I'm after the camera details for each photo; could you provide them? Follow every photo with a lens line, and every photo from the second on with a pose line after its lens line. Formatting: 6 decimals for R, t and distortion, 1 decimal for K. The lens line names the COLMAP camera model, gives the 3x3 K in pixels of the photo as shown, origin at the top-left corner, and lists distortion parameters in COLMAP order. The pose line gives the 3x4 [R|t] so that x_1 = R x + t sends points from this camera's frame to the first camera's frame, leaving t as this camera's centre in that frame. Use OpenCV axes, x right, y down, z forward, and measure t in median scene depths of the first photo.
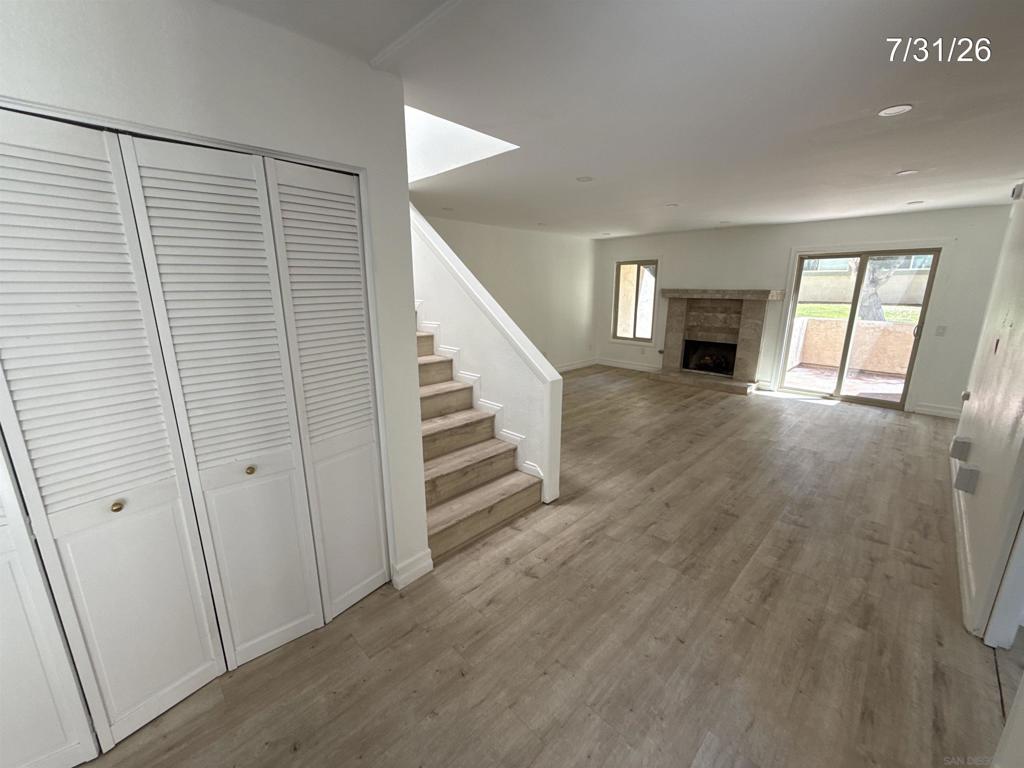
lens RADIAL K [[408.5, 0, 510.5], [0, 408.5, 382.8], [0, 0, 1]] dist [0.000460, 0.000430]
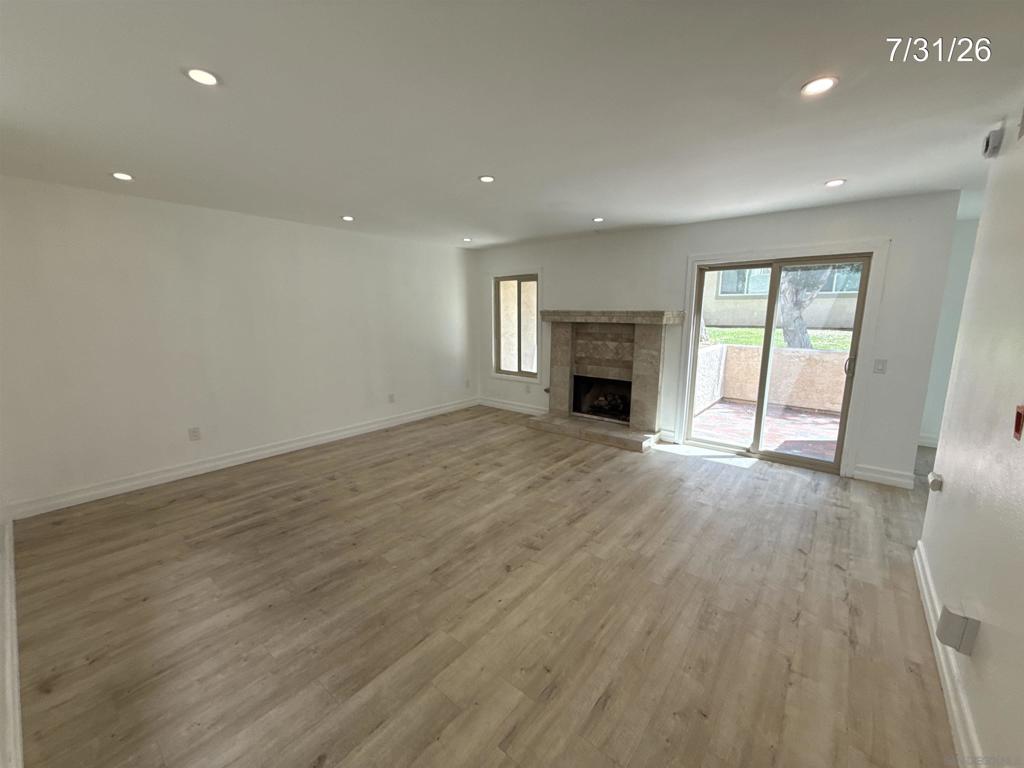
lens RADIAL K [[408.5, 0, 510.1], [0, 408.5, 382.8], [0, 0, 1]] dist [0.000460, 0.000430]
pose [[0.995119, -0.017054, 0.097194, 0.260992], [0.022763, 0.998061, -0.057938, -0.054914], [-0.096018, 0.059868, 0.993578, 0.272048]]
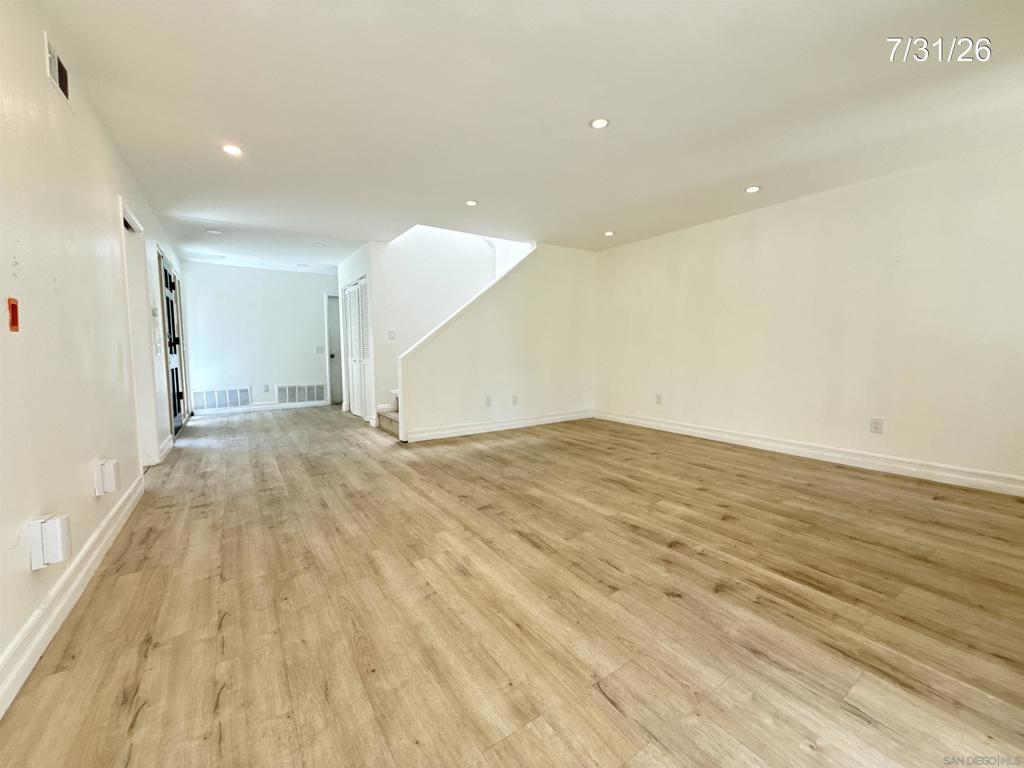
lens RADIAL K [[408.5, 0, 514.2], [0, 408.5, 384.0], [0, 0, 1]] dist [0.000460, 0.000430]
pose [[-0.178380, 0.082112, -0.980530, 0.714622], [-0.221031, 0.967700, 0.121249, -0.090469], [0.958815, 0.238356, -0.154469, 0.756997]]
